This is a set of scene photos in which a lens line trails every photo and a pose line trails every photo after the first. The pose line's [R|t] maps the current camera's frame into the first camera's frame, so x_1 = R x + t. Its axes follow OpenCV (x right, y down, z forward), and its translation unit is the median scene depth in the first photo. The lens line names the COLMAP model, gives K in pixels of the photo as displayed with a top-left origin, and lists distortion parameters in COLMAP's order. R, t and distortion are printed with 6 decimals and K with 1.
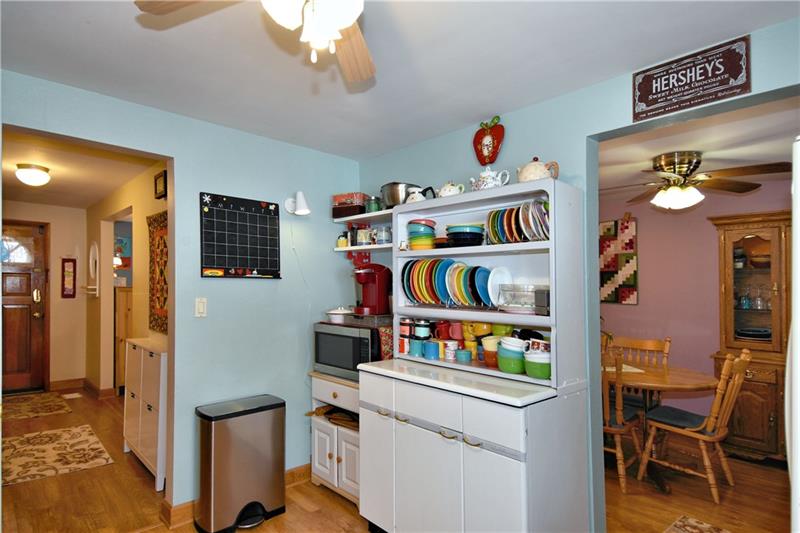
lens RADIAL K [[449.0, 0, 410.6], [0, 449.0, 282.8], [0, 0, 1]] dist [-0.002353, 0.000563]
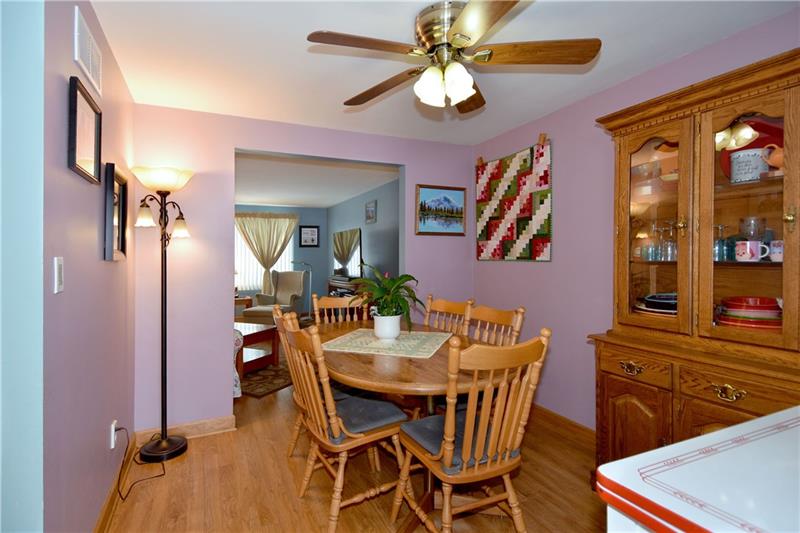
lens RADIAL K [[431.5, 0, 397.5], [0, 431.5, 263.1], [0, 0, 1]] dist [0.002723, -0.002272]
pose [[0.937749, -0.004752, -0.347281, 0.508004], [0.009449, 0.999885, 0.011831, 0.040355], [0.347185, -0.014376, 0.937686, 0.269214]]
